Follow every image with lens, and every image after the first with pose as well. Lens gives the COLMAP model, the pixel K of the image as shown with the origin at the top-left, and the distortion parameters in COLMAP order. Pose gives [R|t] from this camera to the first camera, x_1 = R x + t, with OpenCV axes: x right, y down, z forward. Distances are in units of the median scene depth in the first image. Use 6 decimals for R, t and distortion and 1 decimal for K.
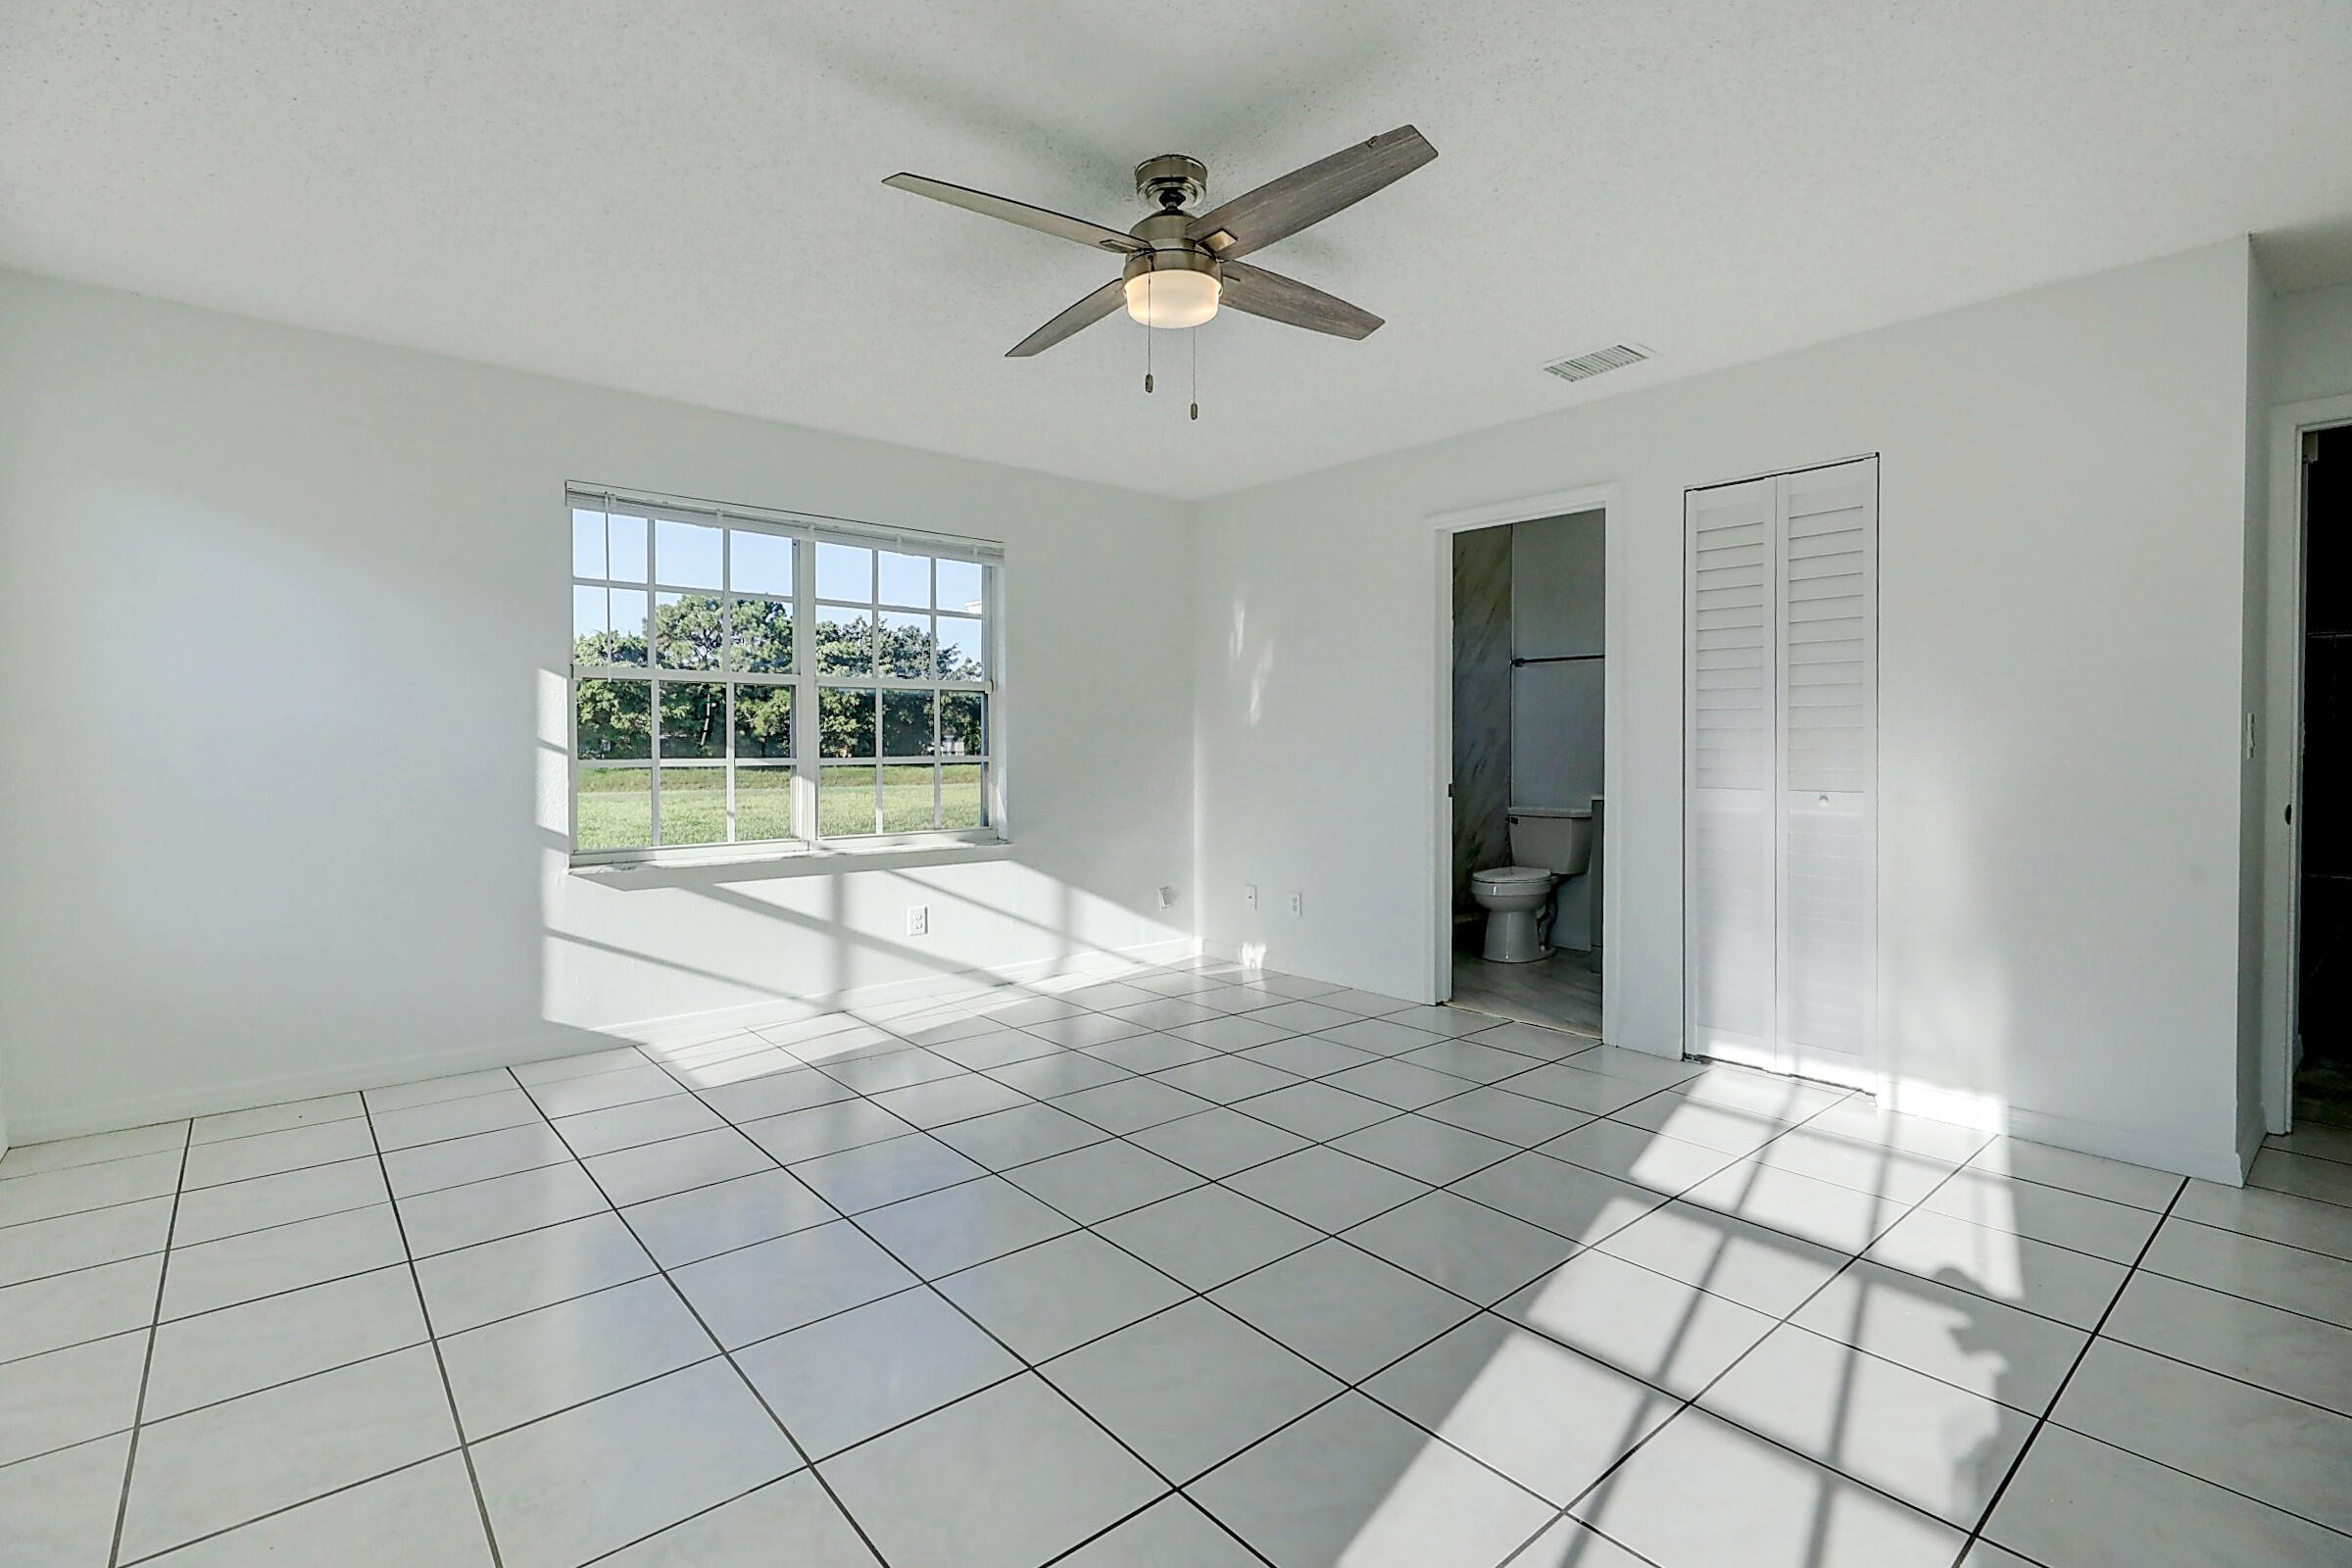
lens RADIAL K [[1088.9, 0, 1177.5], [0, 1088.9, 767.3], [0, 0, 1]] dist [-0.002435, 0.000602]
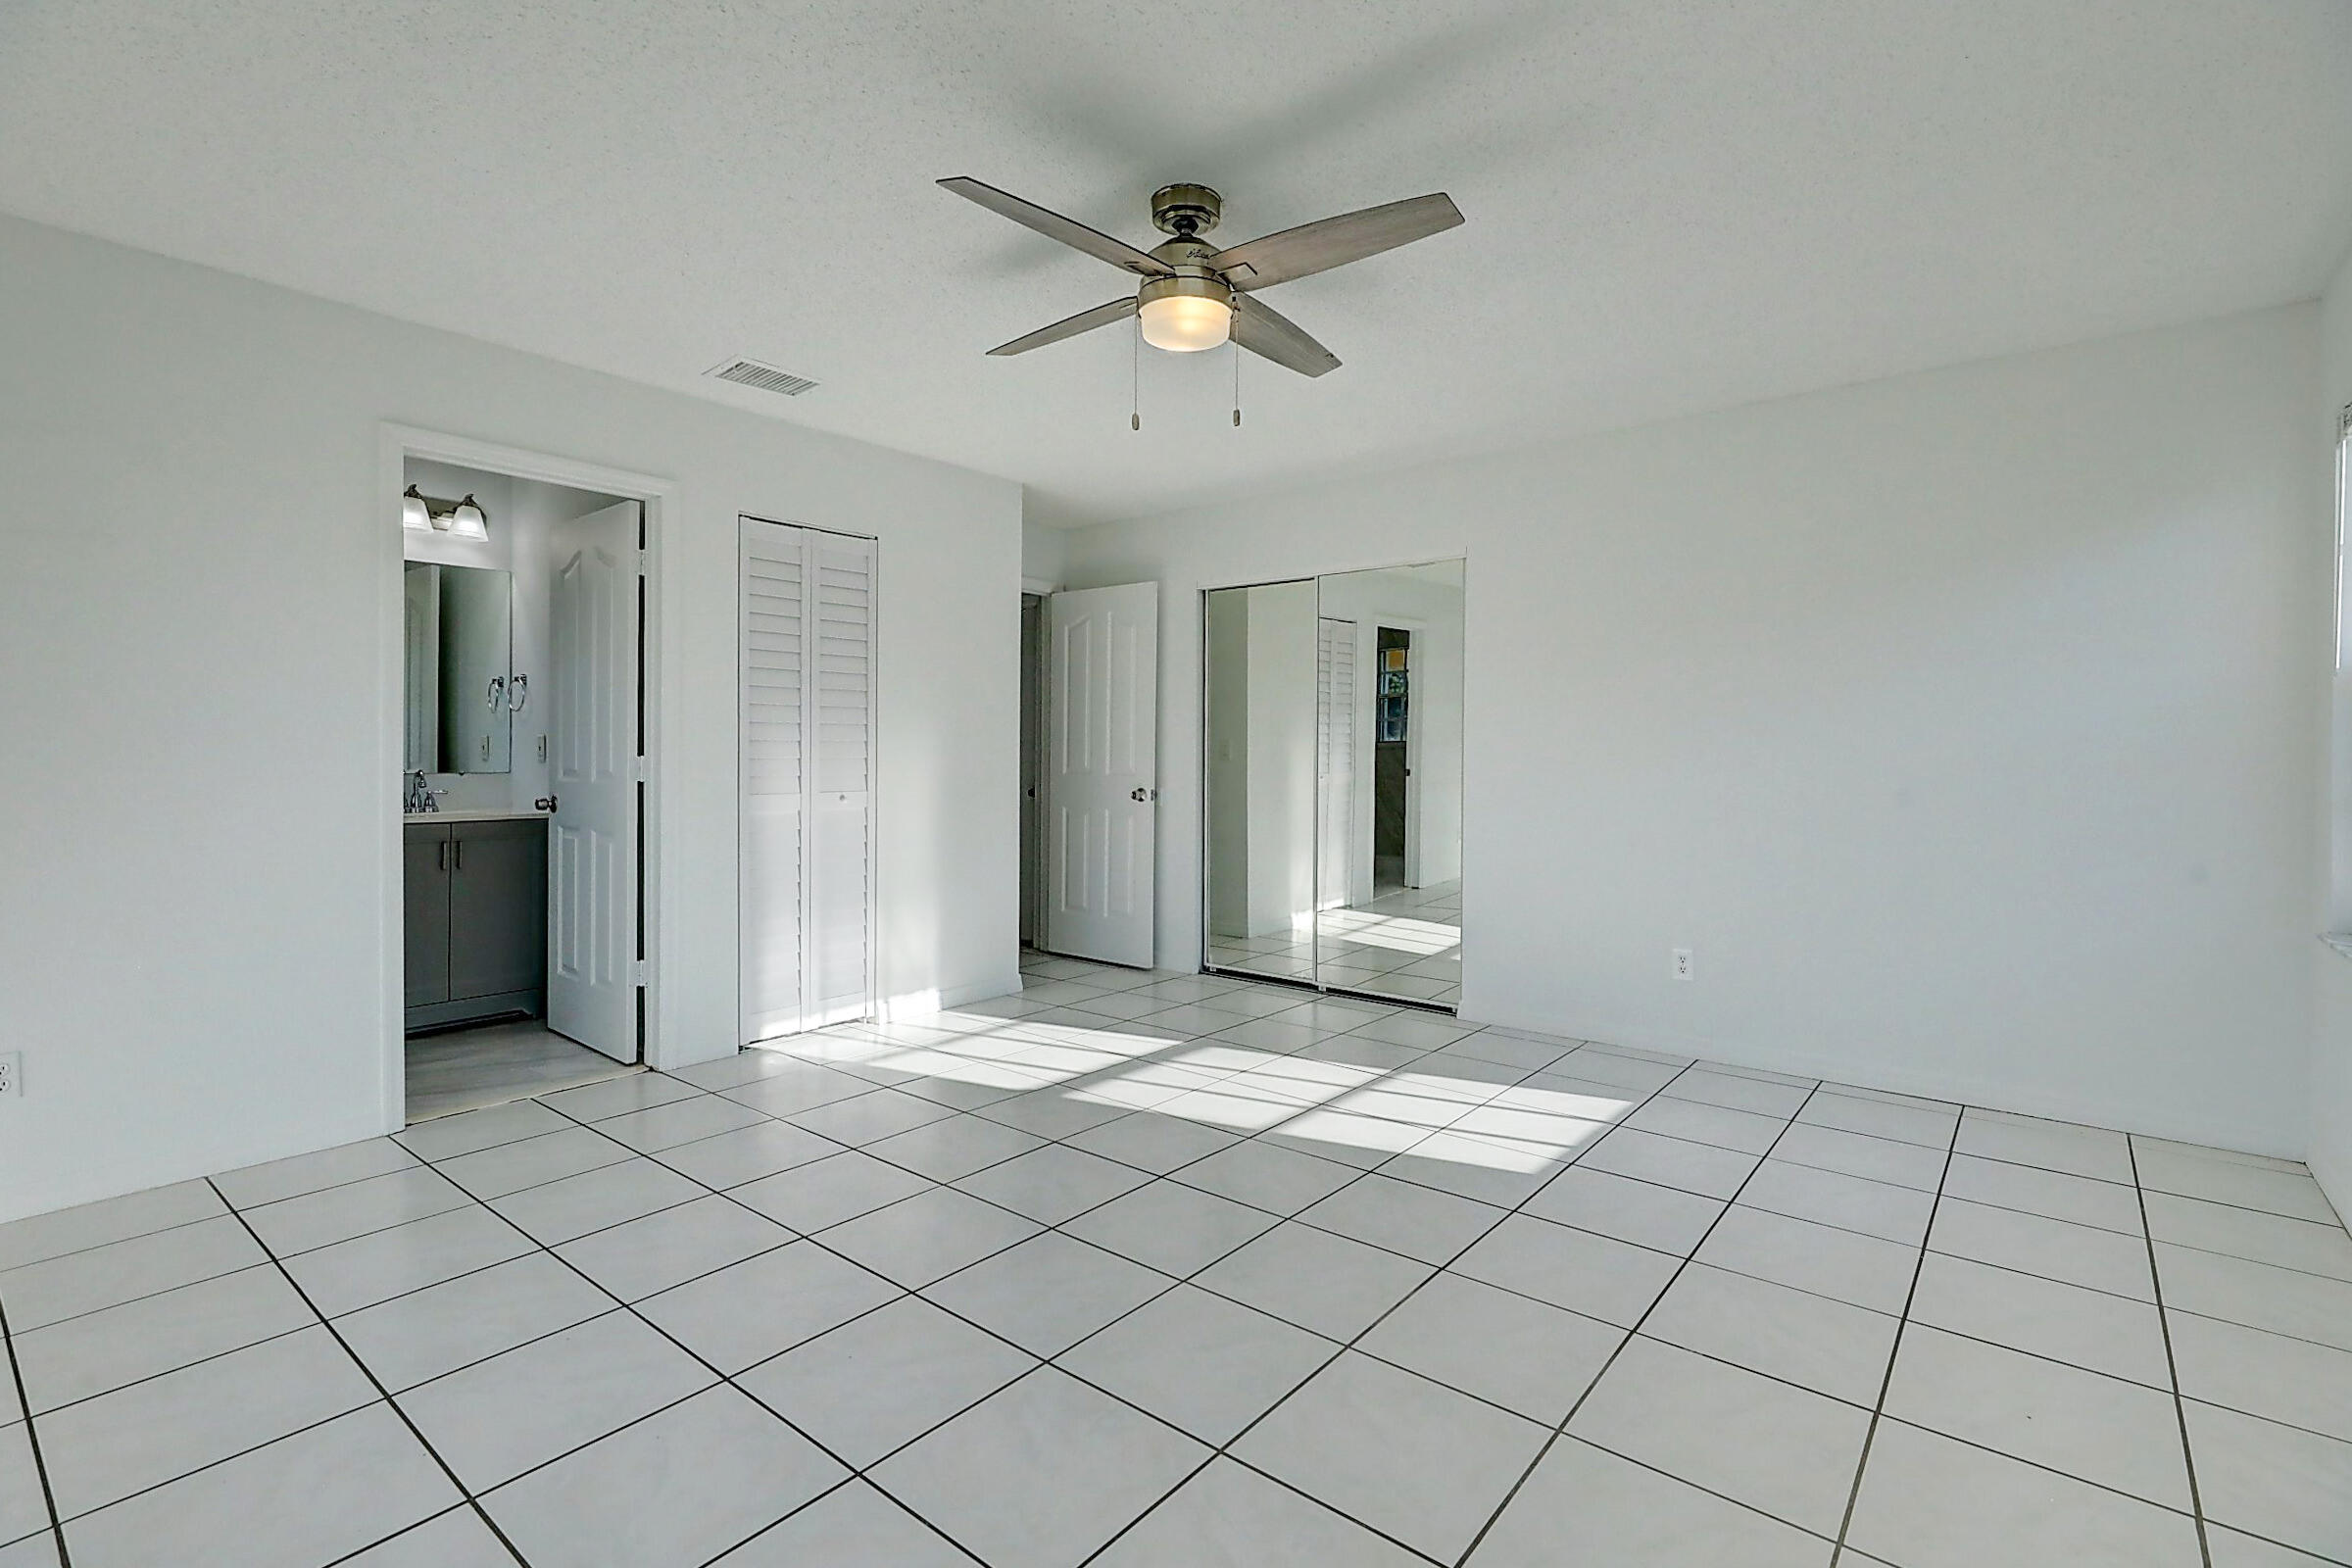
lens RADIAL K [[1088.9, 0, 1189.9], [0, 1088.9, 777.1], [0, 0, 1]] dist [-0.002435, 0.000602]
pose [[-0.184833, -0.019392, 0.982579, -0.552309], [0.016422, 0.999605, 0.022817, -0.013929], [-0.982633, 0.020353, -0.184441, 0.645624]]
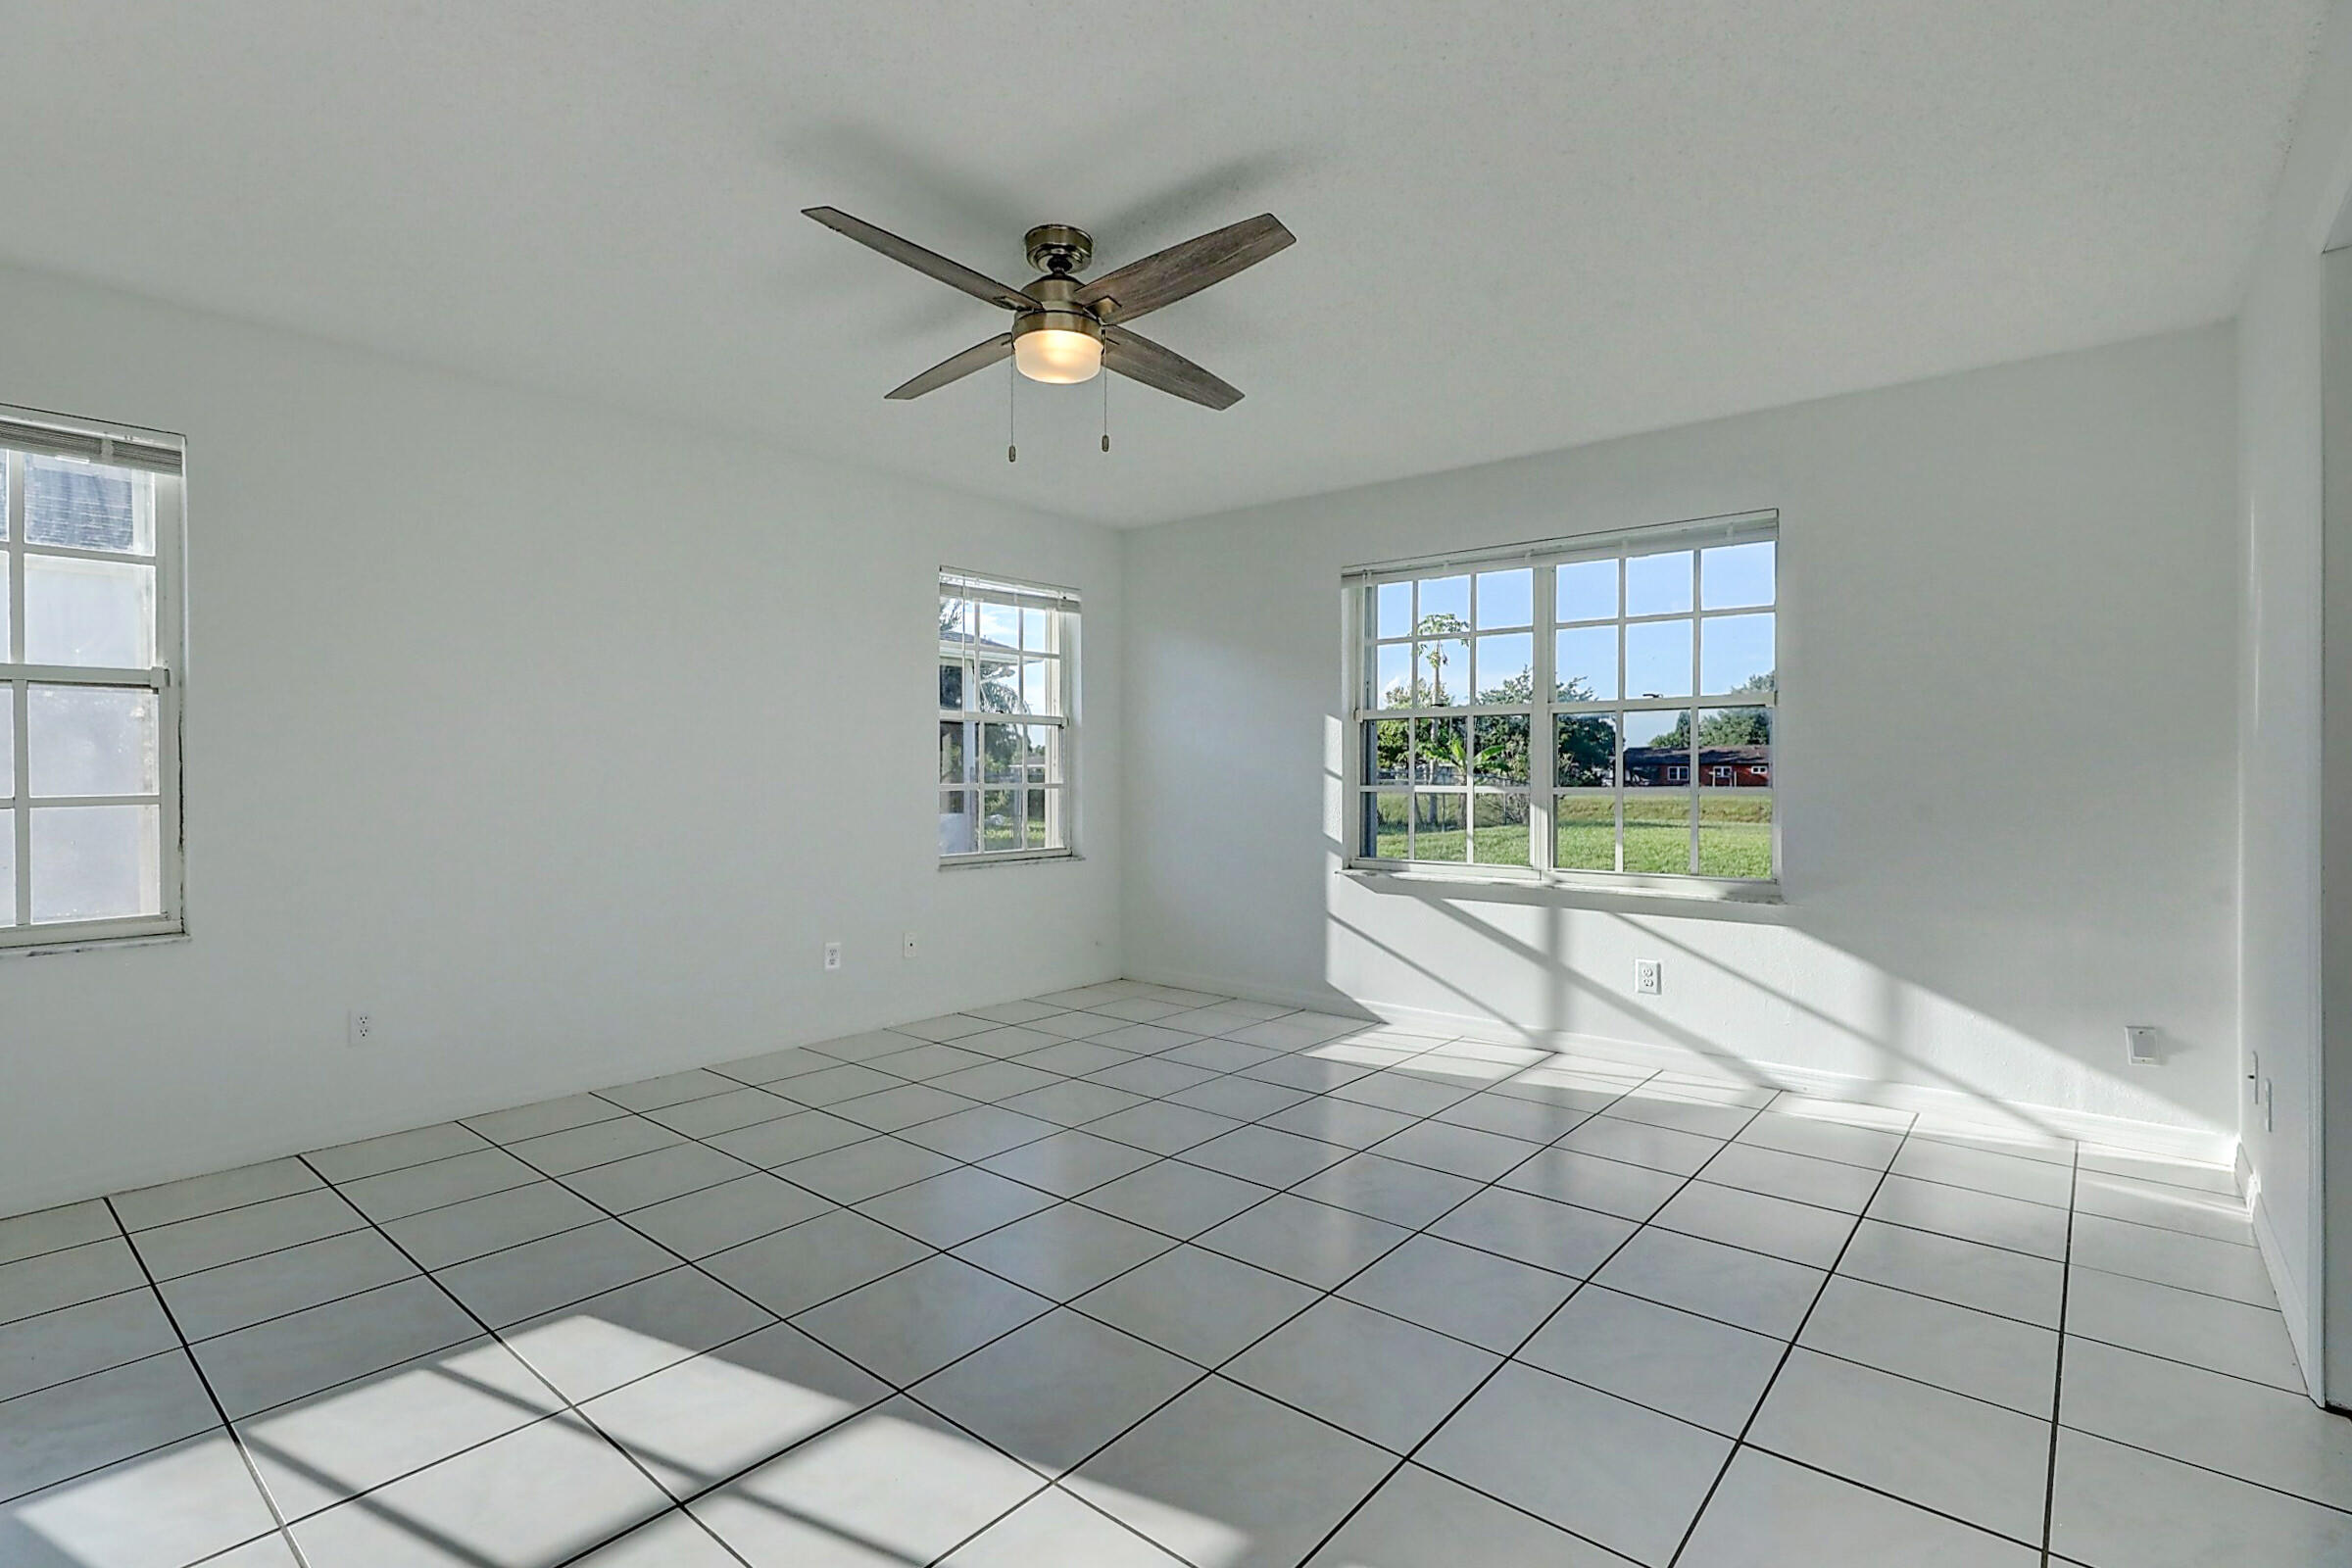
lens RADIAL K [[1088.9, 0, 1172.1], [0, 1088.9, 779.8], [0, 0, 1]] dist [-0.002435, 0.000602]
pose [[0.165832, 0.005954, -0.986136, 0.580318], [-0.023692, 0.999717, 0.002052, -0.008424], [0.985869, 0.023023, 0.165926, 0.507365]]
